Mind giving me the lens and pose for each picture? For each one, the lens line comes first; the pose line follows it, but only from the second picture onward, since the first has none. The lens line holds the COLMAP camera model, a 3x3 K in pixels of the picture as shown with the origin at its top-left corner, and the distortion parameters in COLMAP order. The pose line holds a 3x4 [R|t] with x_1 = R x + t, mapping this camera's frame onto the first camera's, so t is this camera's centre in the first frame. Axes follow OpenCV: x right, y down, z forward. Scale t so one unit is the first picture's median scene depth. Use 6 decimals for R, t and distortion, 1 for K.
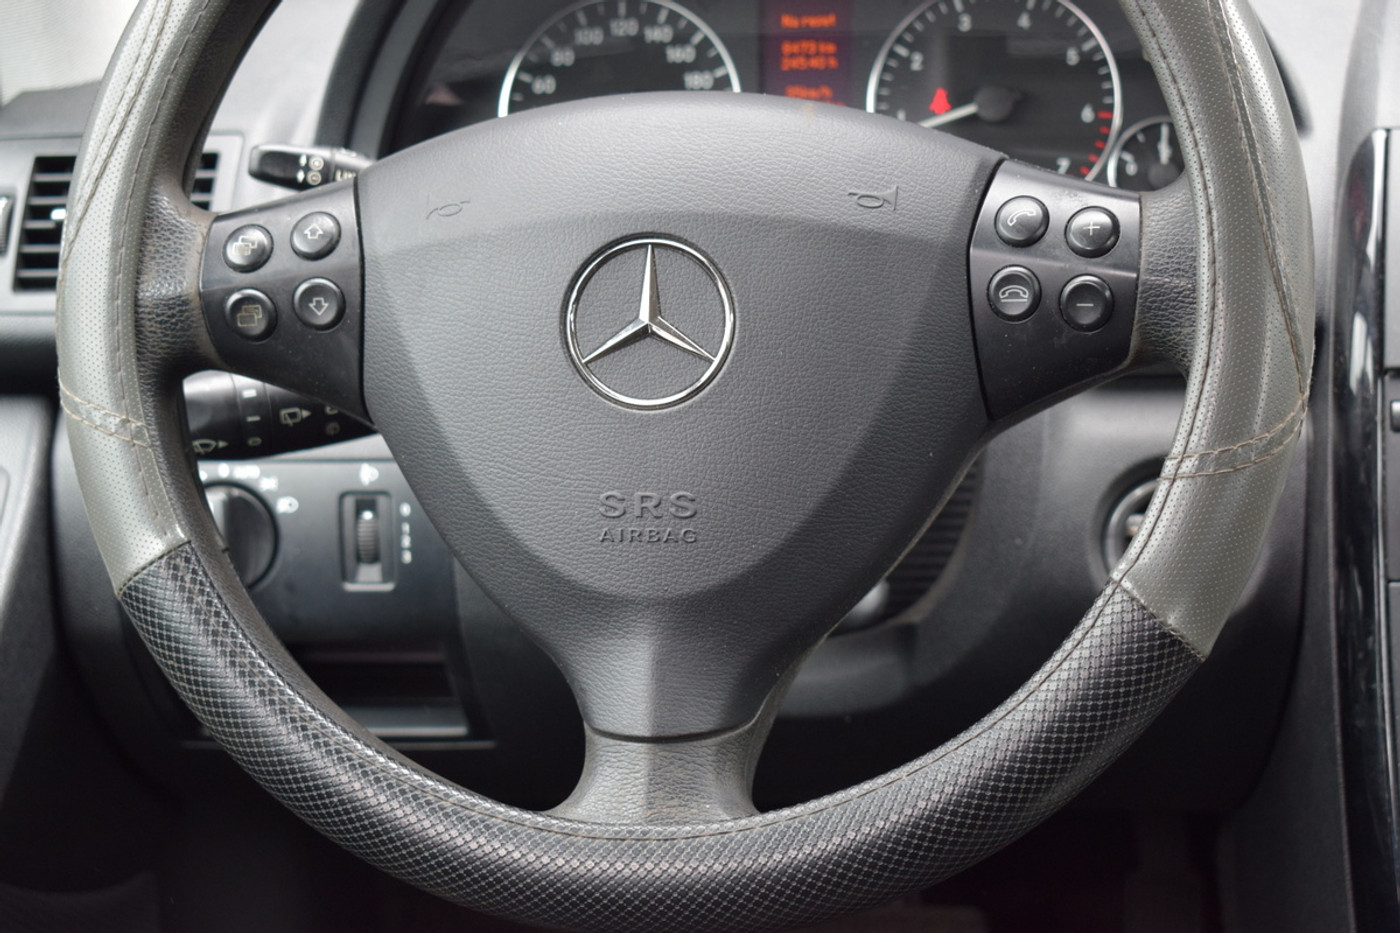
lens RADIAL K [[2901.6, 0, 700.0], [0, 2901.6, 466.5], [0, 0, 1]] dist [0.103095, 0.191844]
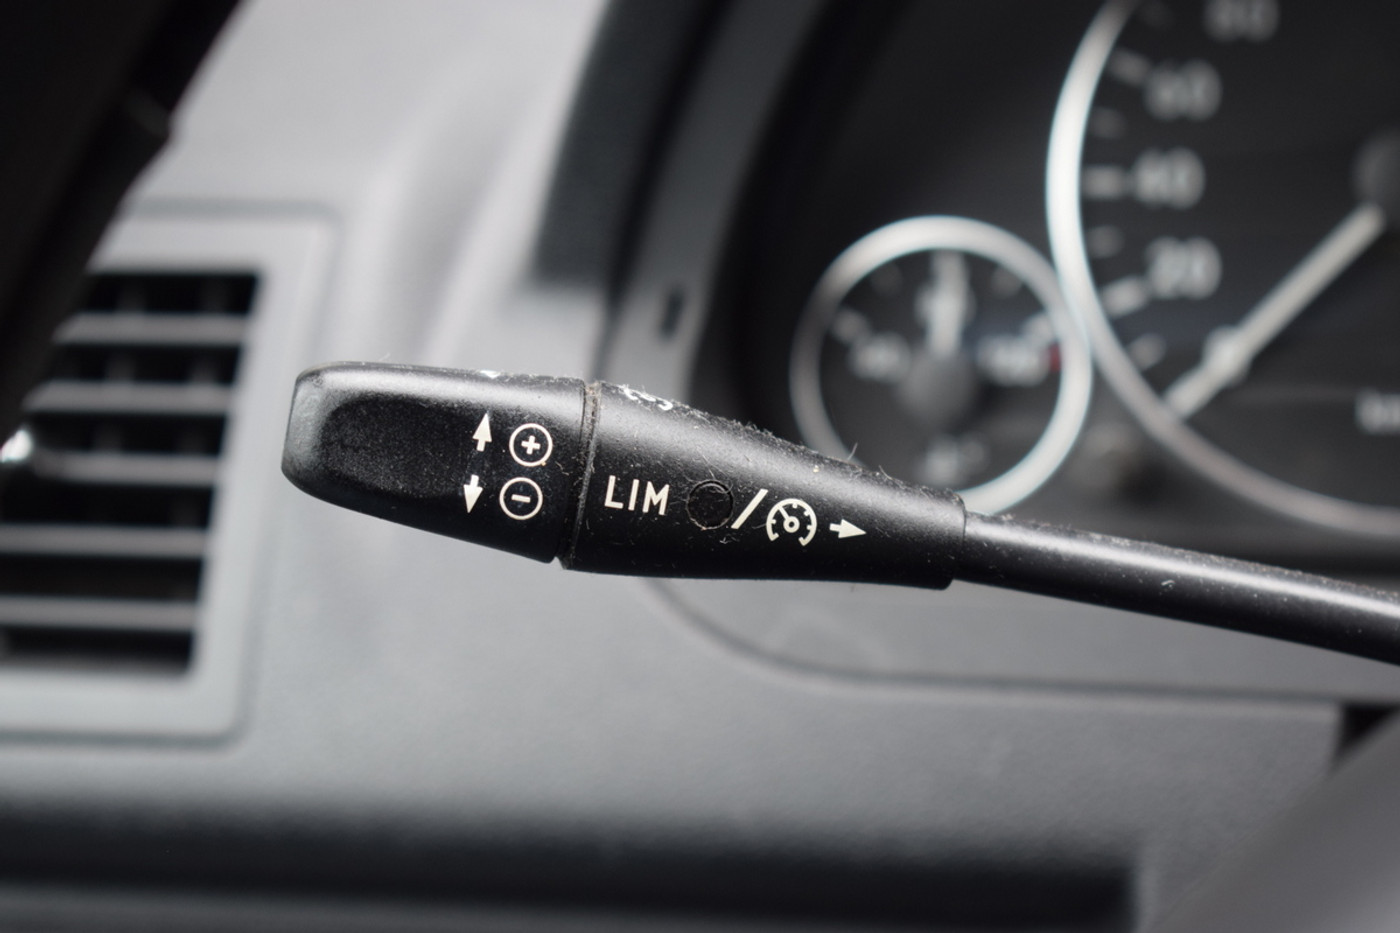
lens RADIAL K [[3281.8, 0, 700.0], [0, 3281.8, 466.5], [0, 0, 1]] dist [0.069869, 0.118860]
pose [[0.996854, 0.023106, -0.075820, -0.093082], [-0.021288, 0.999468, 0.024691, -0.109575], [0.076350, -0.022999, 0.996816, 0.697814]]
